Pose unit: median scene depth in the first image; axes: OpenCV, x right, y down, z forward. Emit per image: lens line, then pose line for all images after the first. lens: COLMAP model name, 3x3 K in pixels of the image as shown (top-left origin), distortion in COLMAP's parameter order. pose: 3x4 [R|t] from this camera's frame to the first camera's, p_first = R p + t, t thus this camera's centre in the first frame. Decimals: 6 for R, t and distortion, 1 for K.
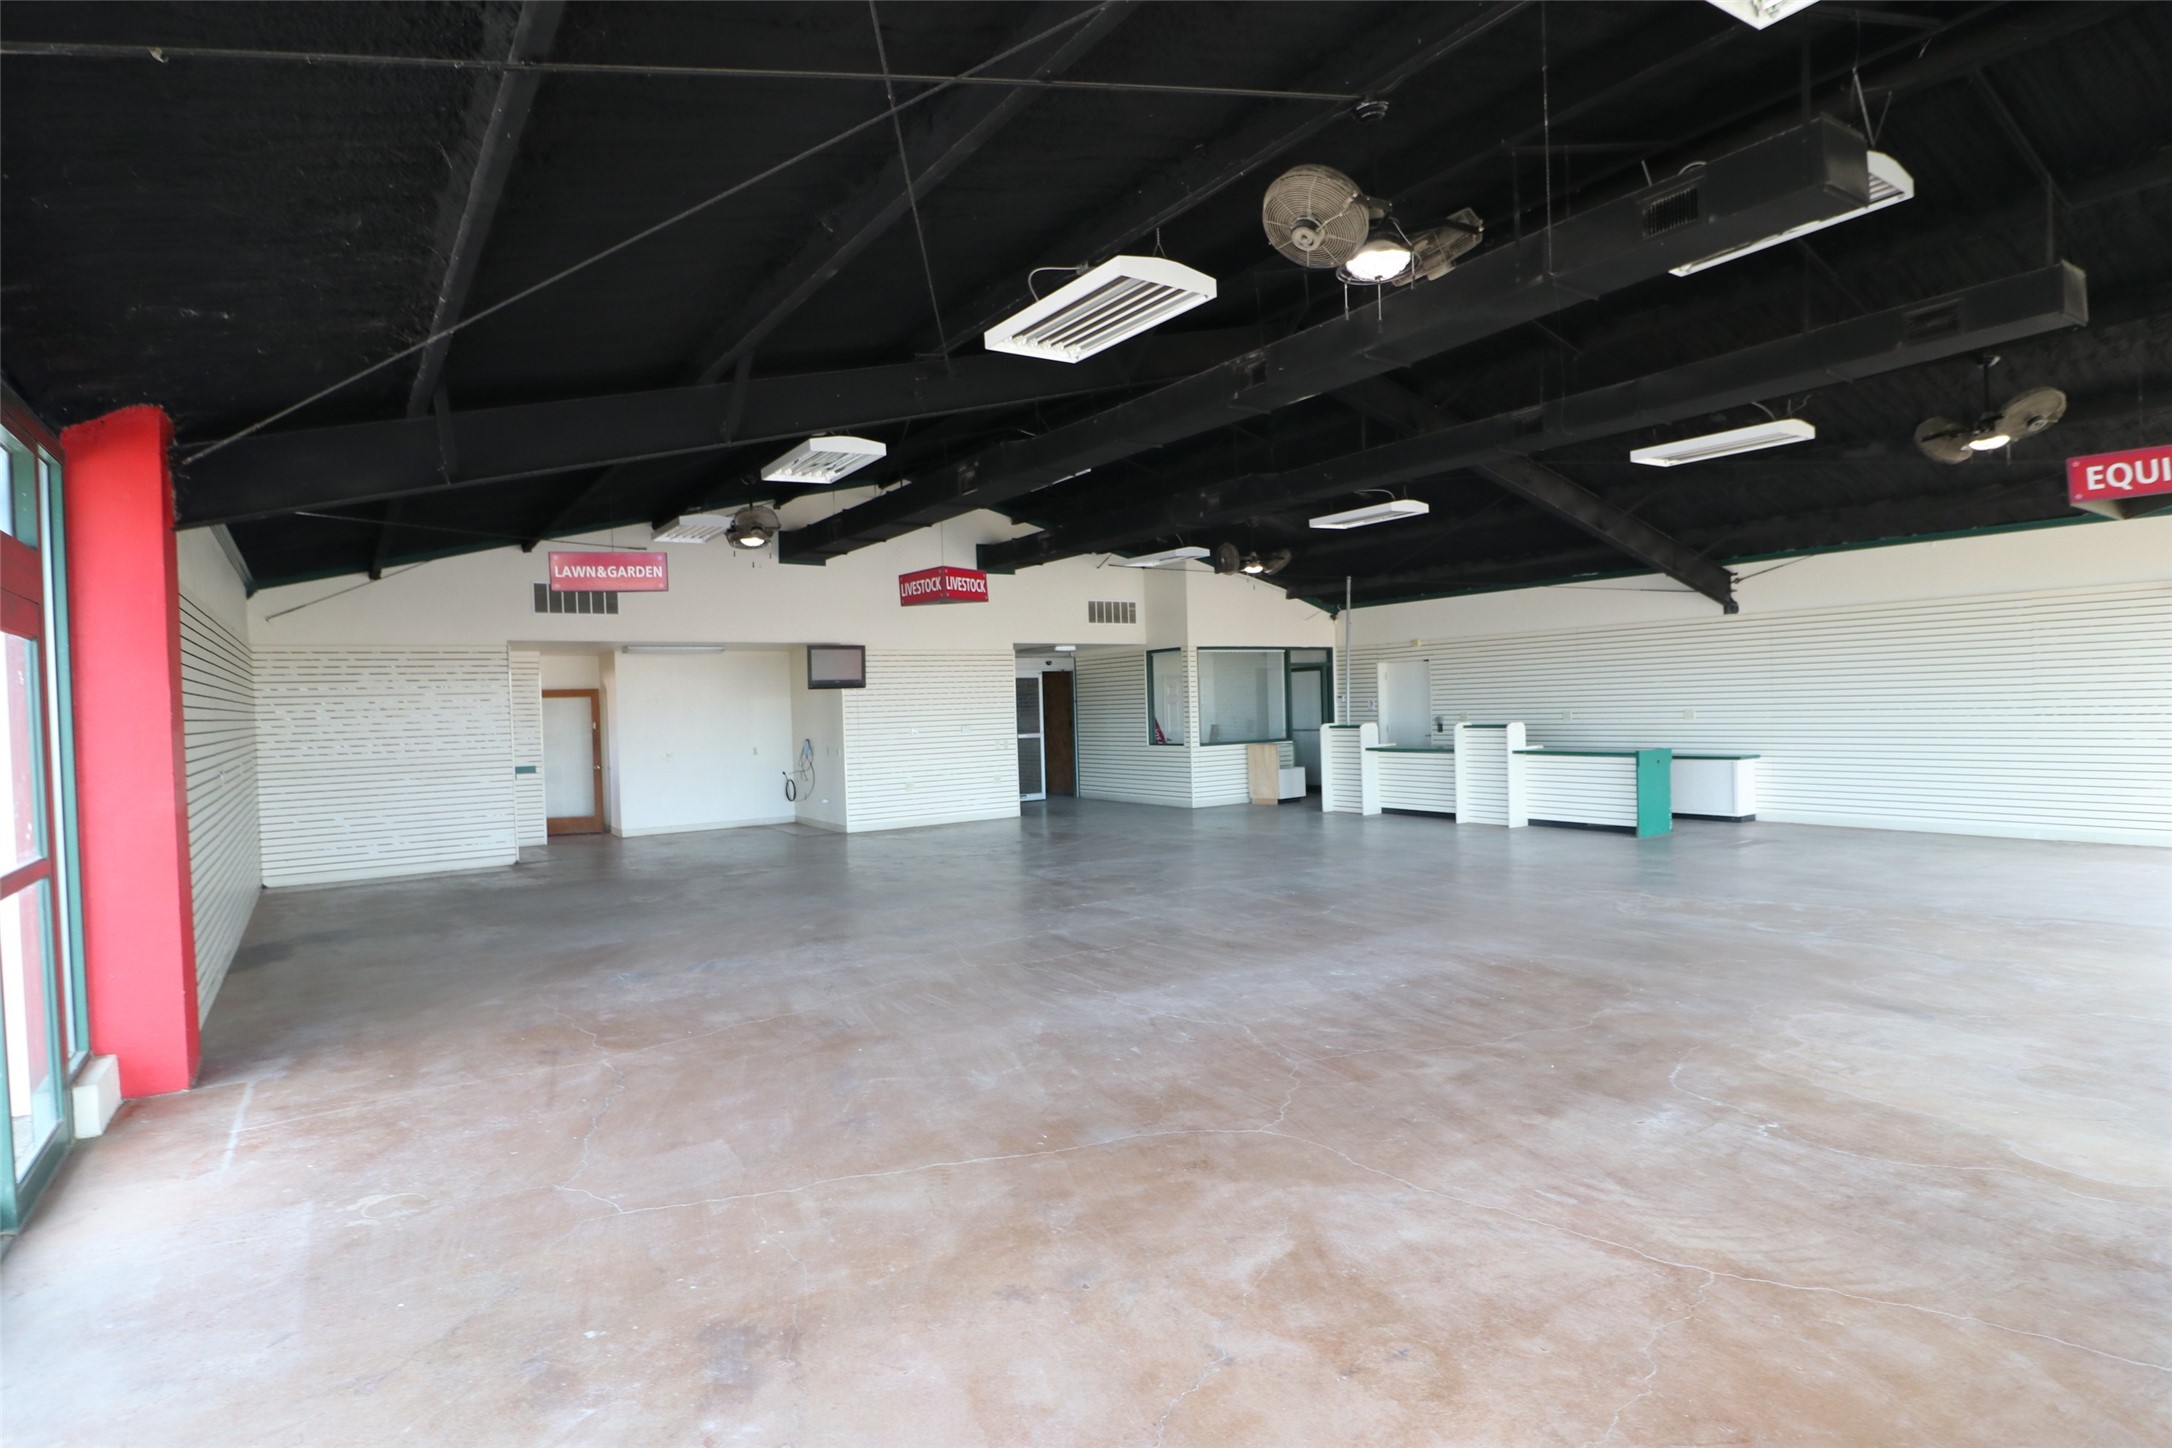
lens RADIAL K [[1112.1, 0, 1093.5], [0, 1112.1, 722.6], [0, 0, 1]] dist [-0.001961, -0.001225]
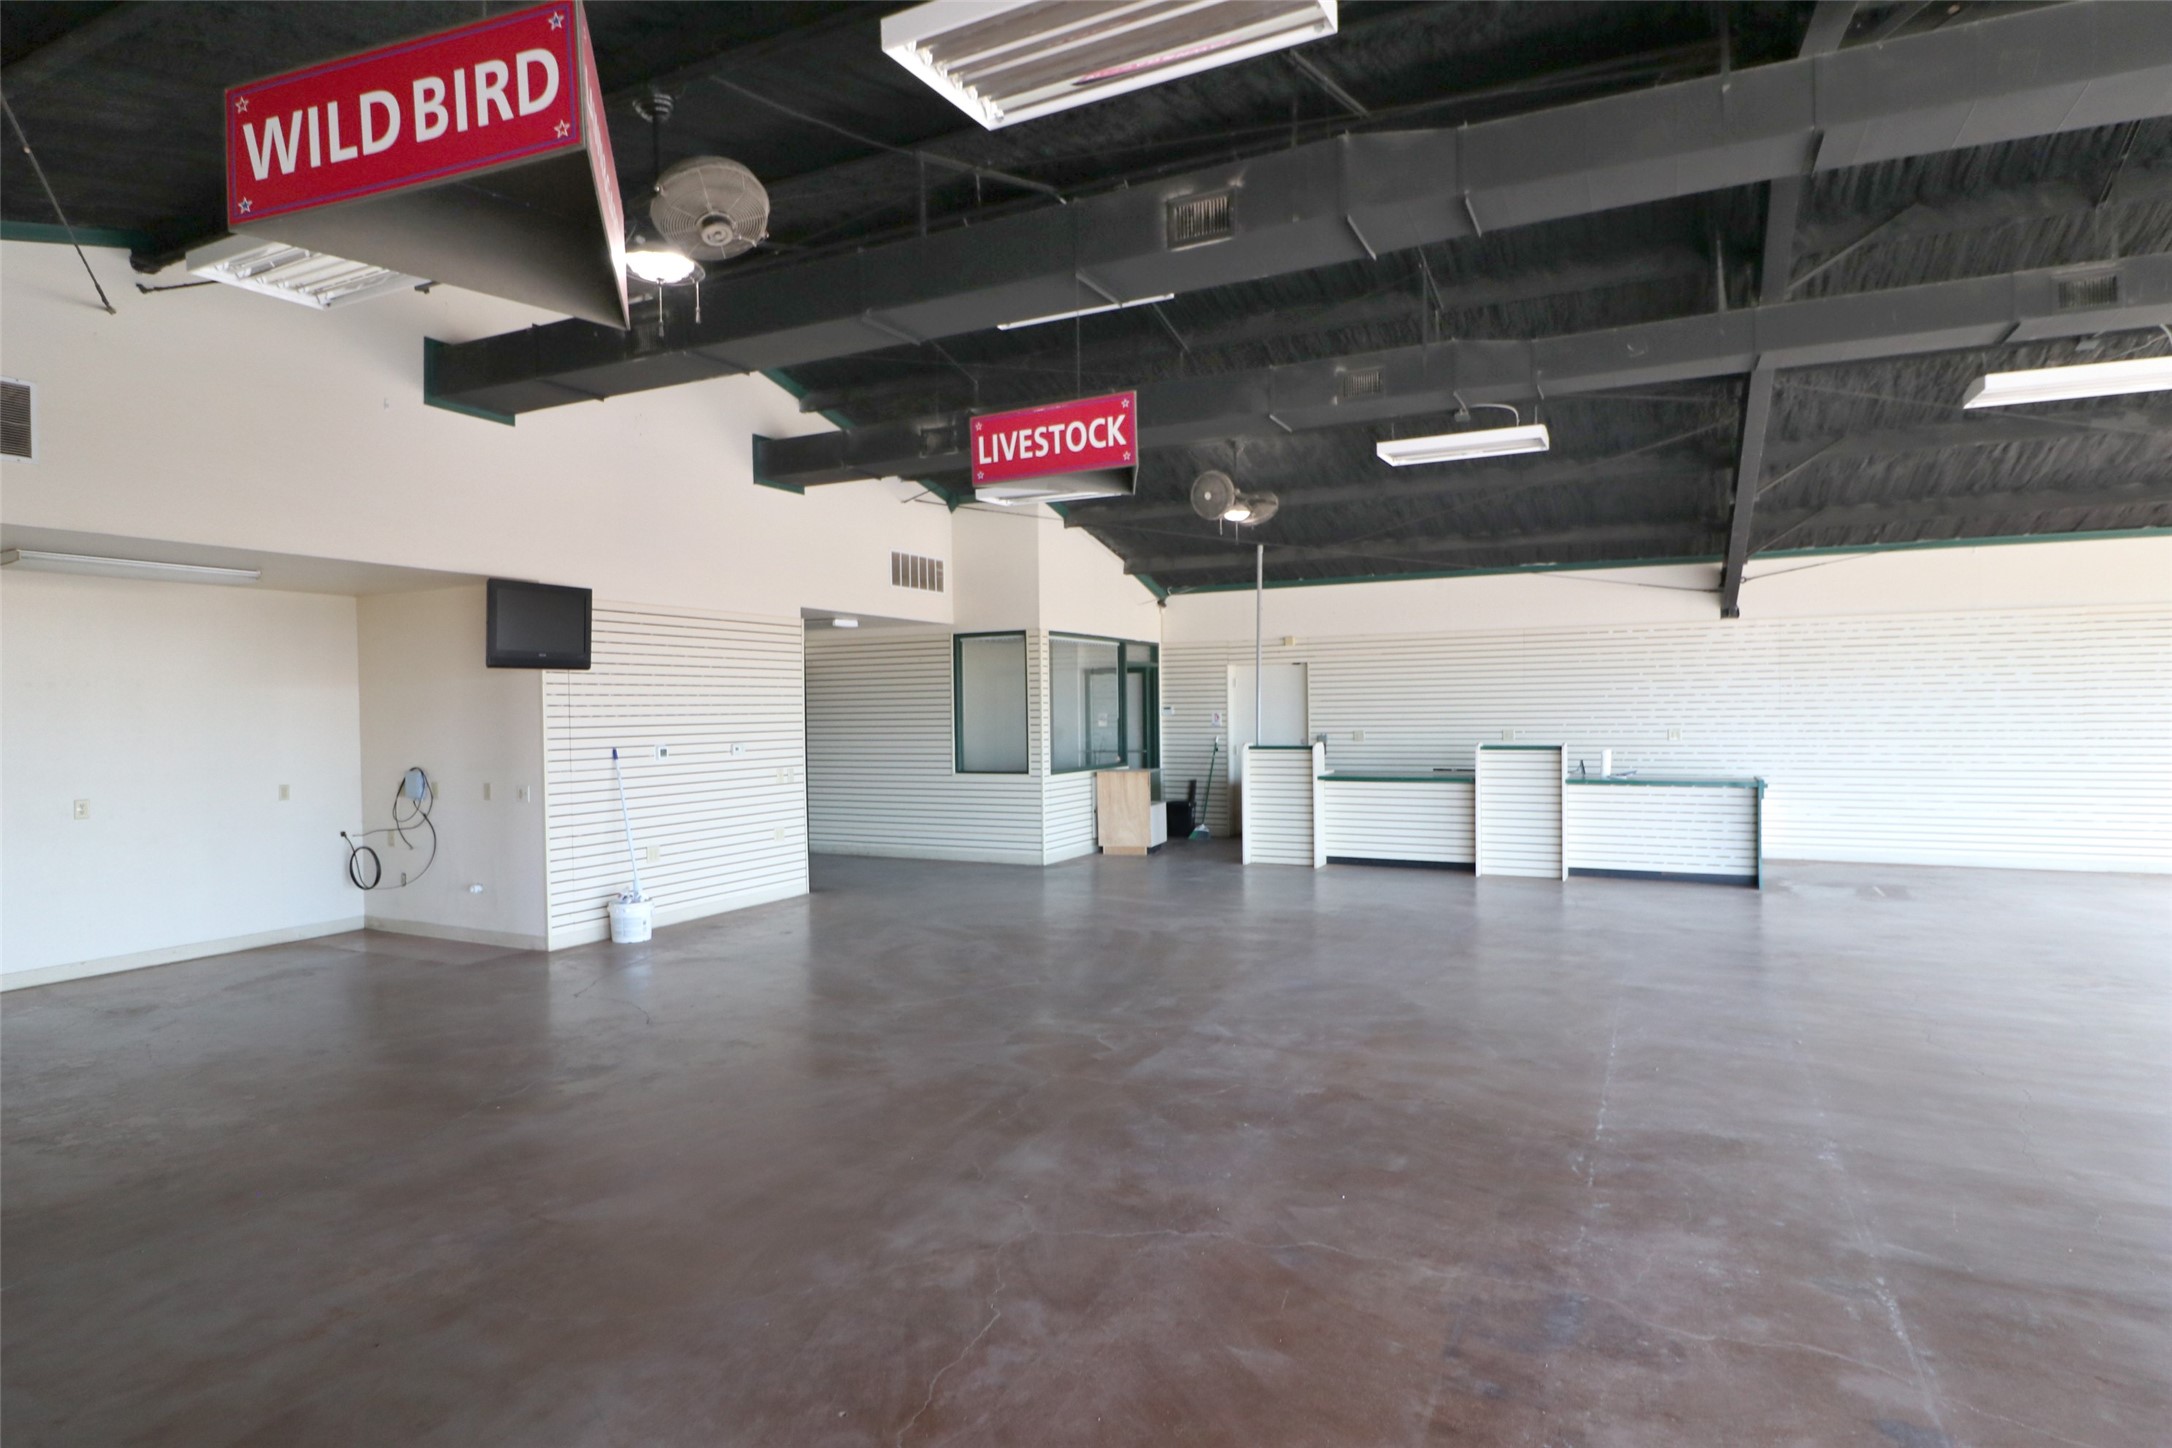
lens RADIAL K [[1157.6, 0, 1093.3], [0, 1157.6, 721.2], [0, 0, 1]] dist [0.009063, -0.016729]
pose [[0.873165, 0.014723, 0.487202, -0.271064], [-0.005753, 0.999785, -0.019902, 0.002664], [-0.487391, 0.014575, 0.873062, 0.420507]]
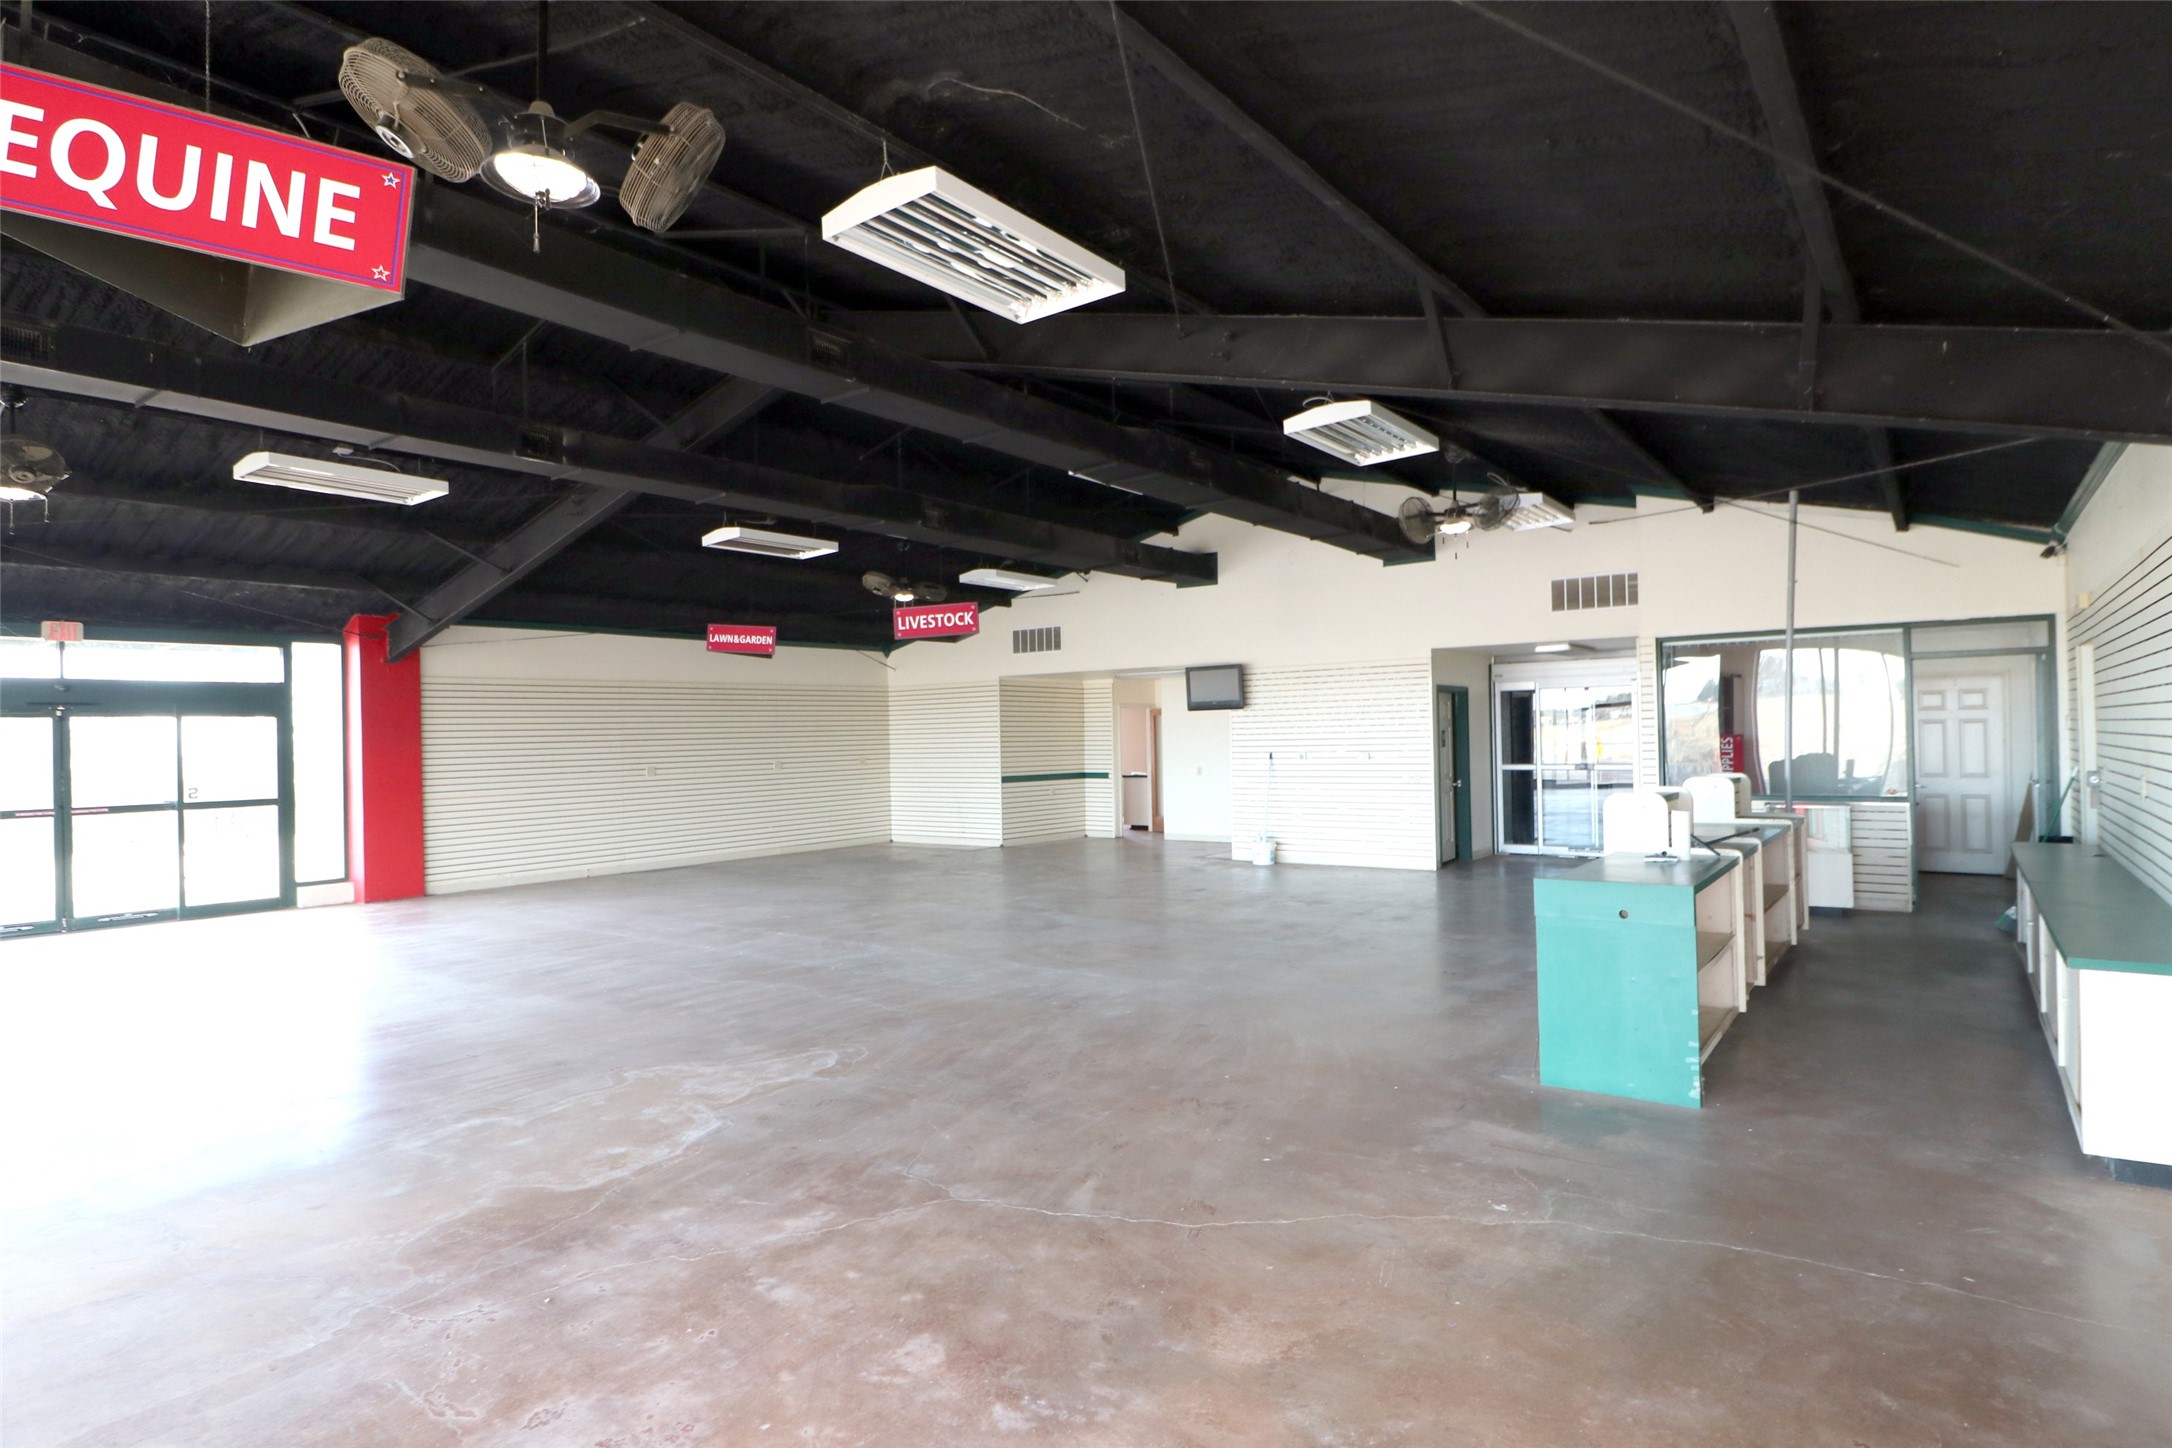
lens RADIAL K [[1157.6, 0, 1093.3], [0, 1157.6, 721.2], [0, 0, 1]] dist [0.009063, -0.016729]
pose [[0.330236, 0.011504, -0.943828, 0.701440], [-0.003932, 0.999934, 0.010812, -0.031543], [0.943890, 0.000141, 0.330260, 0.572555]]
